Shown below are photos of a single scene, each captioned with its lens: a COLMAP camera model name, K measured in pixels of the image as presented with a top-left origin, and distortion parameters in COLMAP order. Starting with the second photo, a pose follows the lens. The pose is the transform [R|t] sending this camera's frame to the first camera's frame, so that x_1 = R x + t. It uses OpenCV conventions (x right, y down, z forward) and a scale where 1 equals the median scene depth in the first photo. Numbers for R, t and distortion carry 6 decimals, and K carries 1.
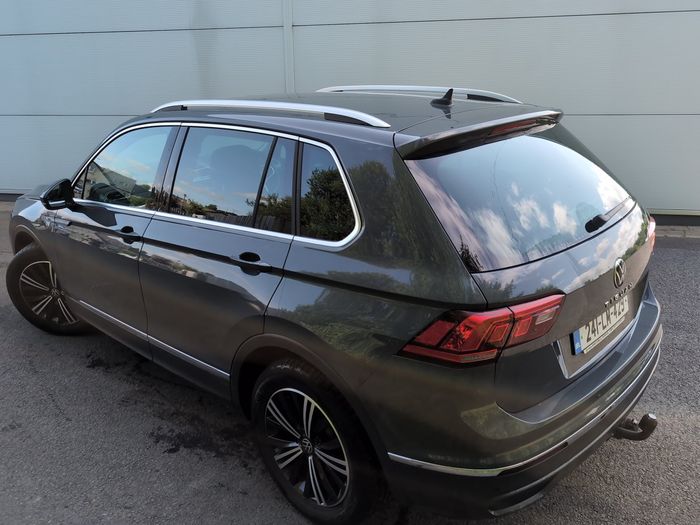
lens RADIAL K [[545.6, 0, 350.5], [0, 545.6, 261.9], [0, 0, 1]] dist [0.007520, -0.008172]
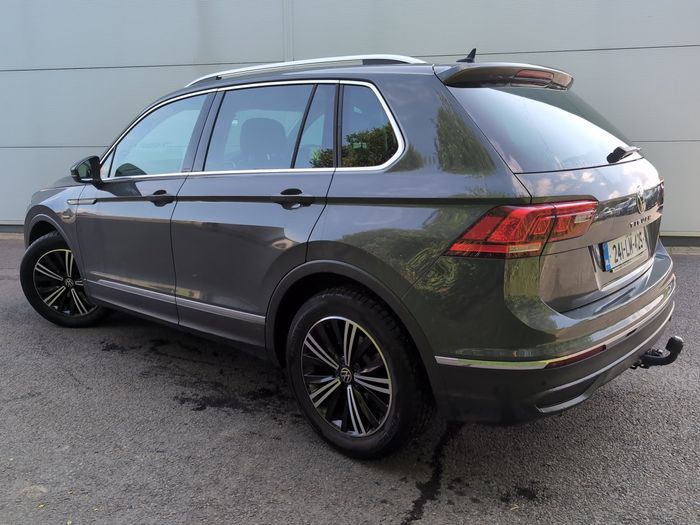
lens RADIAL K [[545.6, 0, 349.9], [0, 545.6, 265.7], [0, 0, 1]] dist [0.007520, -0.008172]
pose [[0.999436, 0.000205, 0.033568, -0.095151], [0.003319, 0.994479, -0.104887, 0.214786], [-0.033404, 0.104939, 0.993917, -0.029377]]
